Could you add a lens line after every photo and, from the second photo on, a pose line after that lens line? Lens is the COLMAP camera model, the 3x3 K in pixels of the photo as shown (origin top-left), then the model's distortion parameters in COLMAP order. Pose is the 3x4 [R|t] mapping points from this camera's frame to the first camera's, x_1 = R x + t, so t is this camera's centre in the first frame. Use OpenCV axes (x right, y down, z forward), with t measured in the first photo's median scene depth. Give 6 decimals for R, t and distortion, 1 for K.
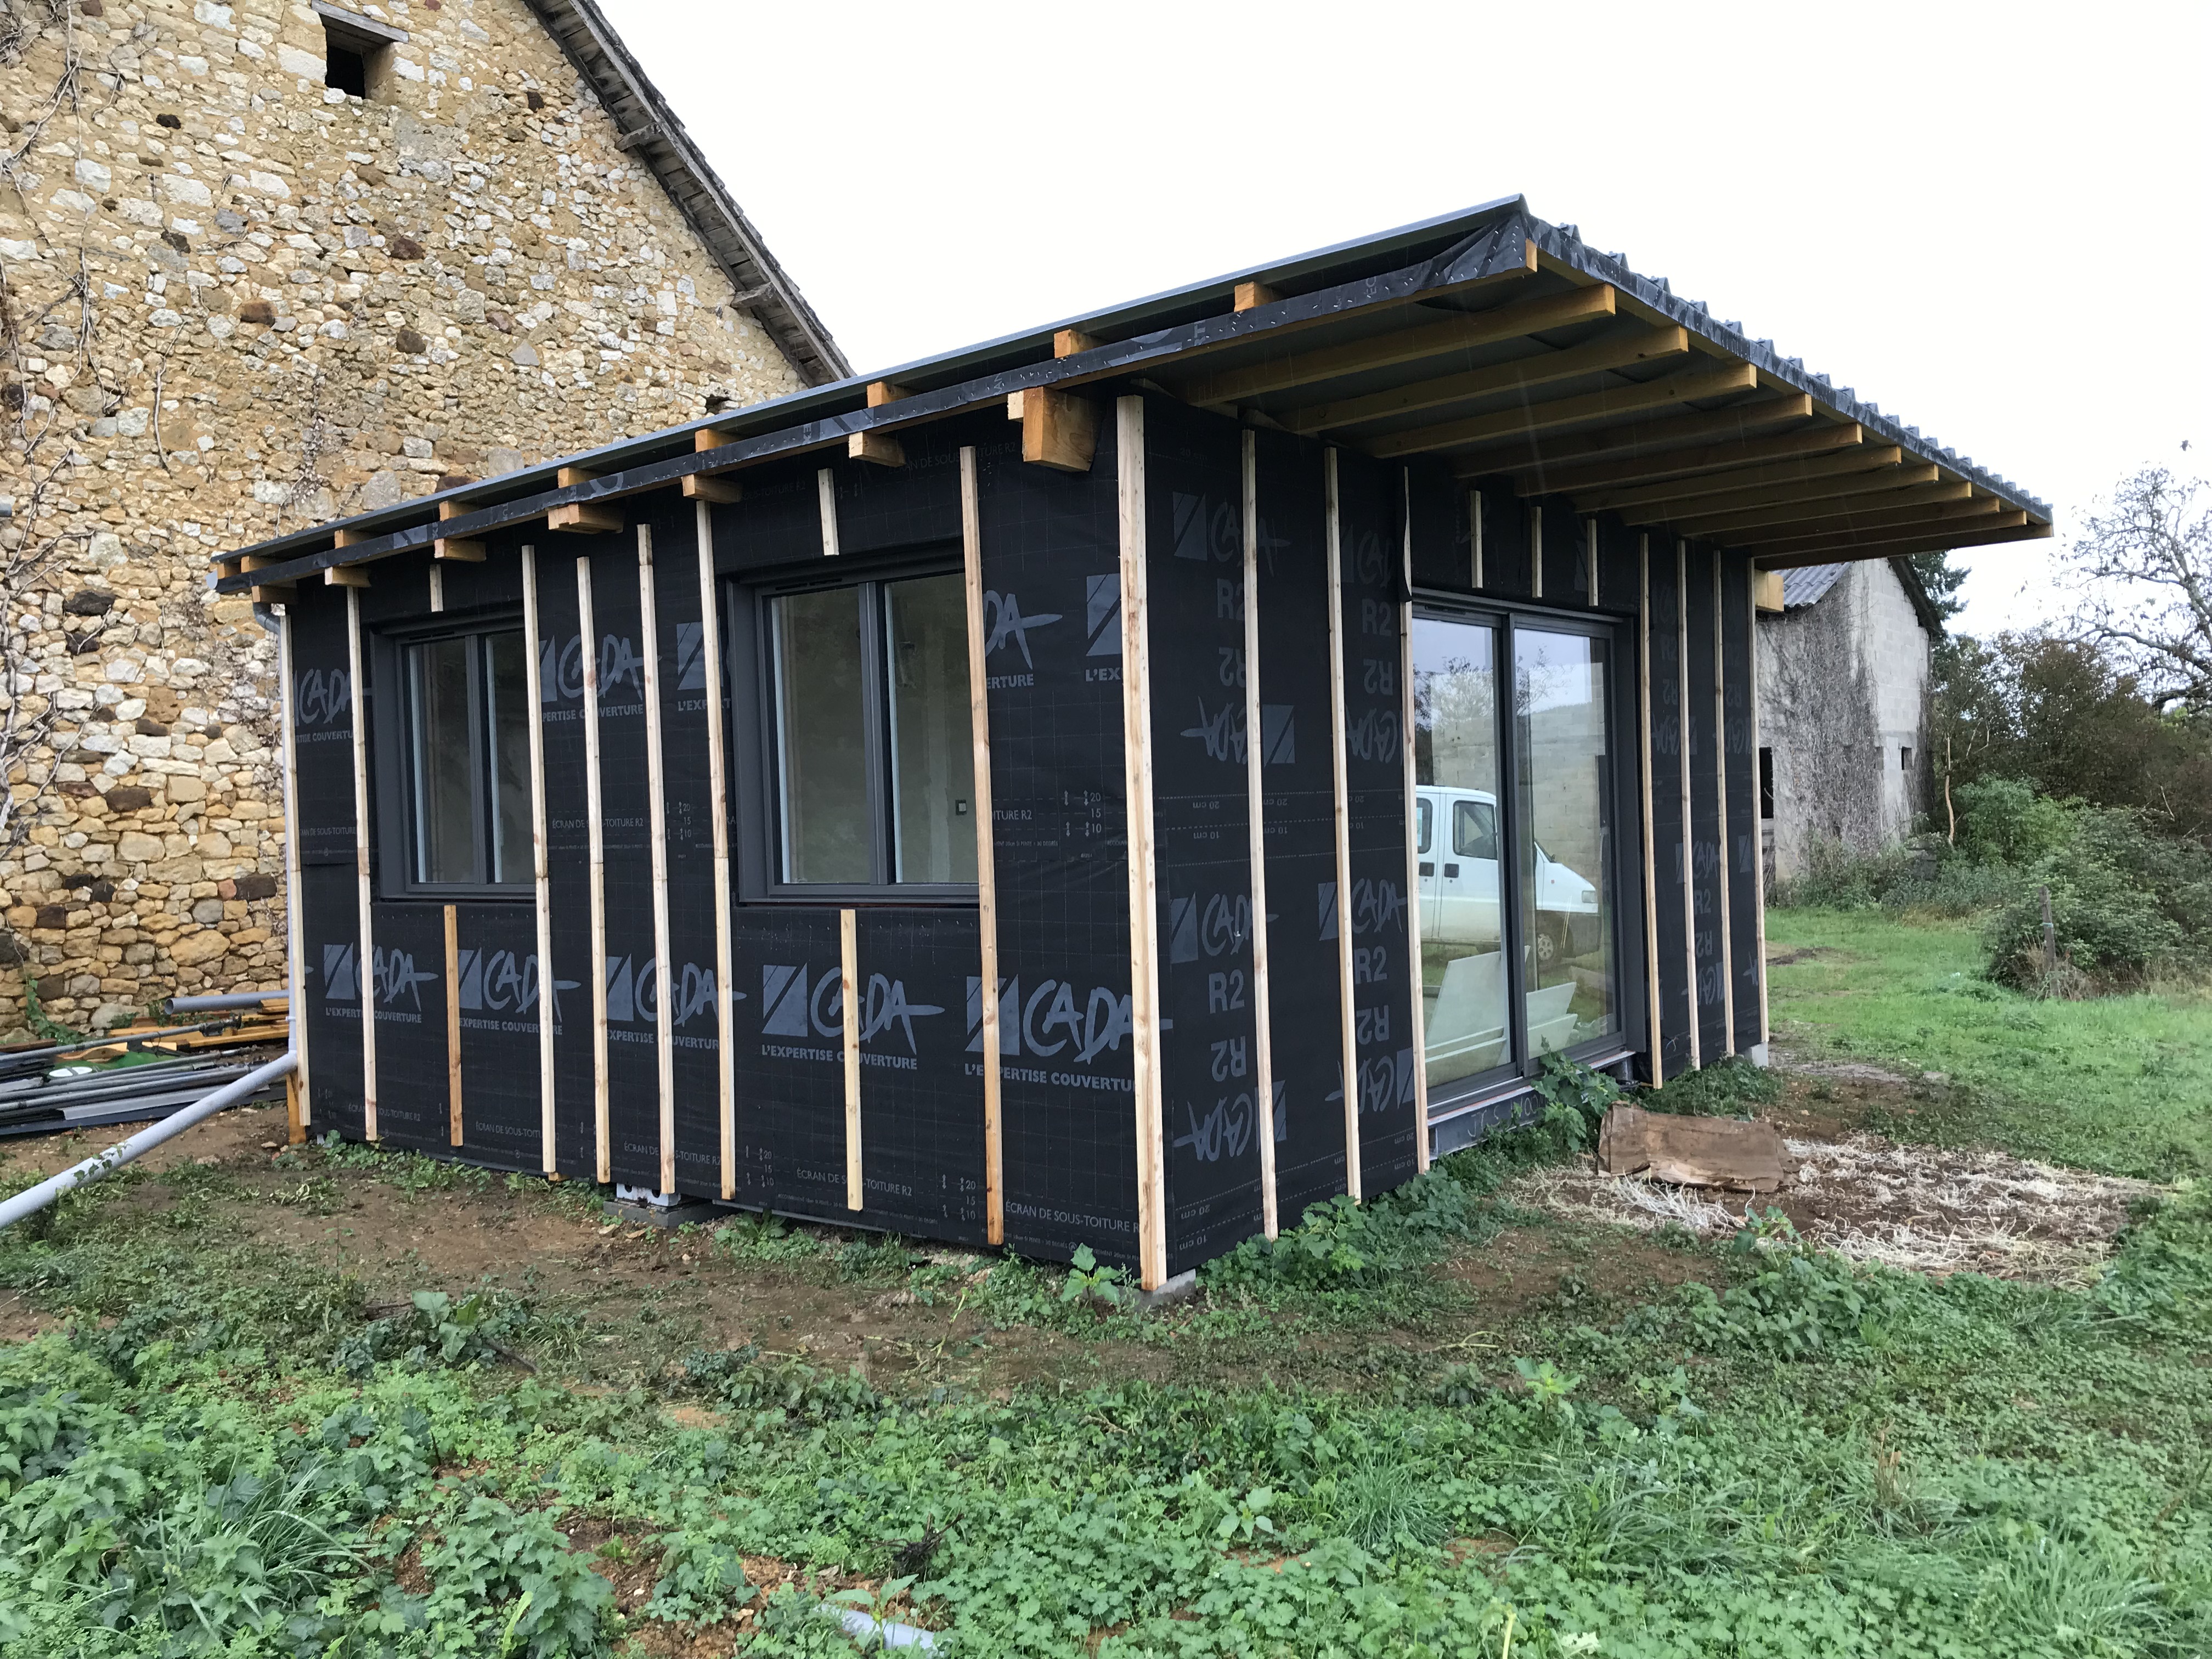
lens RADIAL K [[1812.1, 0, 1117.4], [0, 1812.1, 820.6], [0, 0, 1]] dist [0.036516, -0.034083]
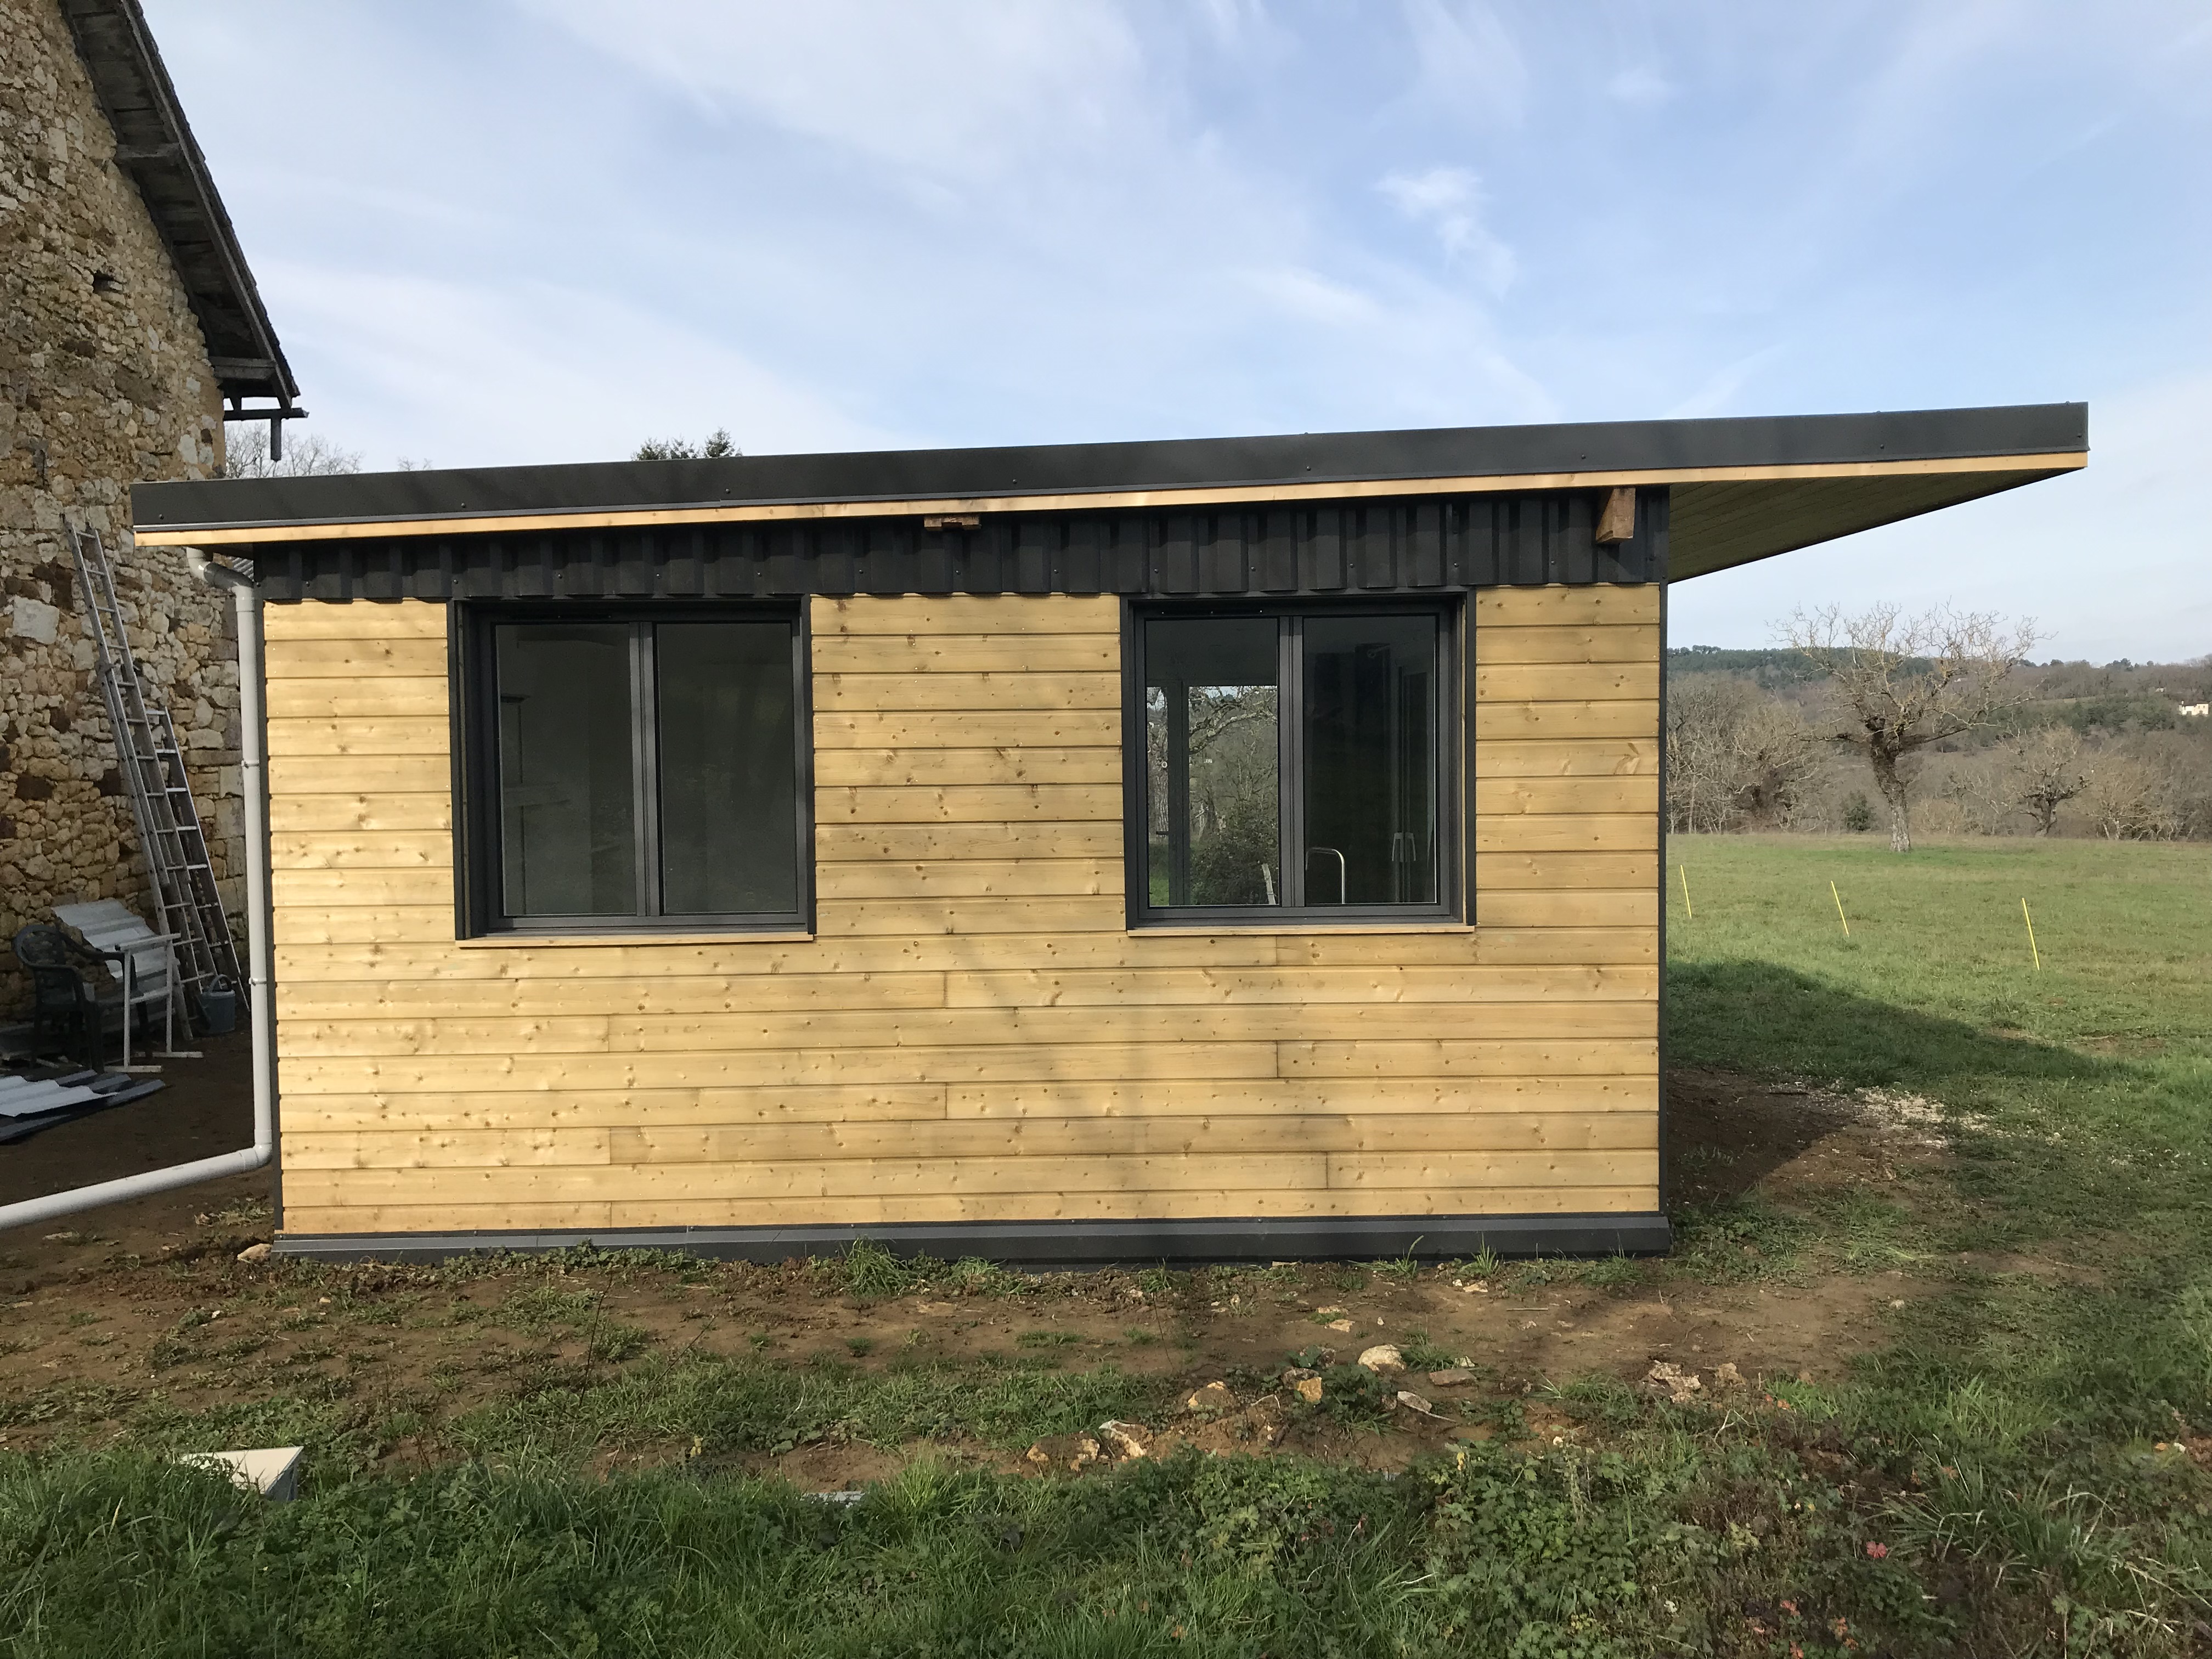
lens RADIAL K [[1812.1, 0, 1115.4], [0, 1812.1, 825.6], [0, 0, 1]] dist [0.036516, -0.034083]
pose [[0.791347, -0.005730, 0.611340, -0.426025], [-0.007253, 0.999798, 0.018760, -0.015134], [-0.611324, -0.019280, 0.791146, 0.121206]]
